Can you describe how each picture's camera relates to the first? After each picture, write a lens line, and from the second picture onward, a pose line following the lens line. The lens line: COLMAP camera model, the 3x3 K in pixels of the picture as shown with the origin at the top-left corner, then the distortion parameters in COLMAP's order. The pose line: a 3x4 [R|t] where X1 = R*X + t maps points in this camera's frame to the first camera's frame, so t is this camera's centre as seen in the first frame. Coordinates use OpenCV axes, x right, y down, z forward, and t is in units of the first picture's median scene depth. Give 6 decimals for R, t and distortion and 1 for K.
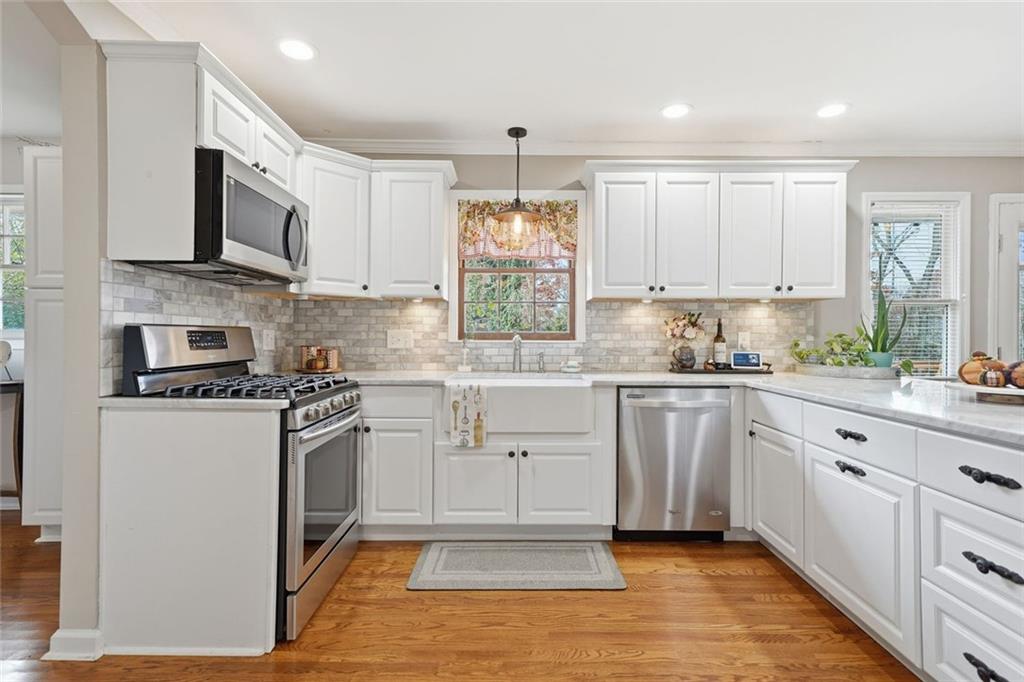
lens RADIAL K [[494.0, 0, 514.5], [0, 494.0, 338.5], [0, 0, 1]] dist [0.009567, 0.002673]
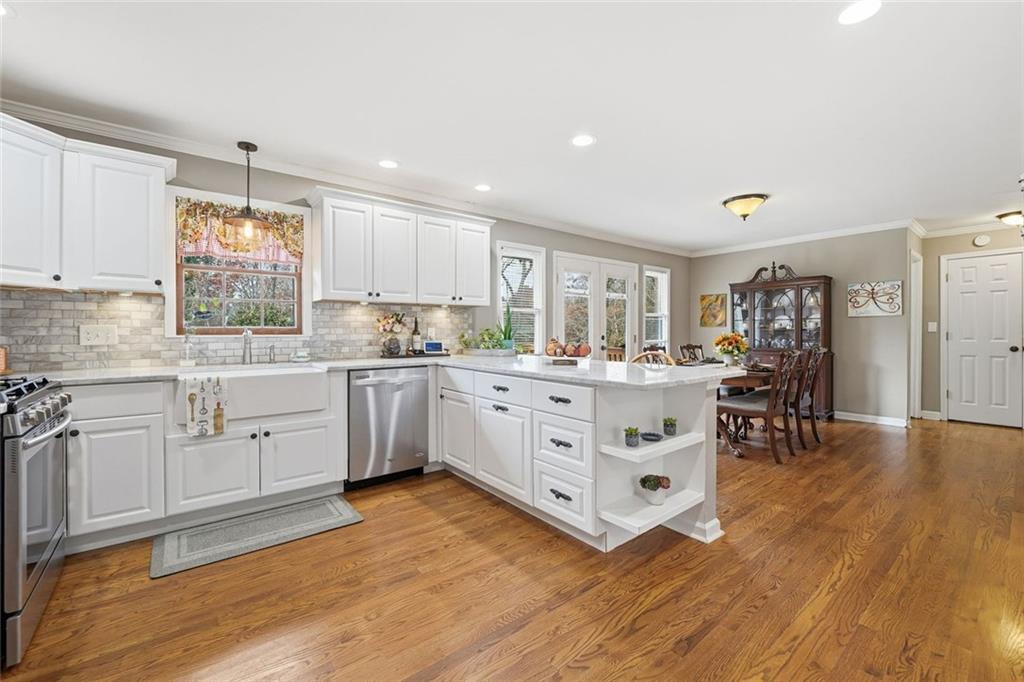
lens RADIAL K [[424.1, 0, 508.7], [0, 424.1, 333.5], [0, 0, 1]] dist [-0.009954, -0.000690]
pose [[0.786305, -0.008578, 0.617779, -0.126952], [0.005731, 0.999962, 0.006590, -0.002562], [-0.617812, -0.001641, 0.786324, -0.104501]]
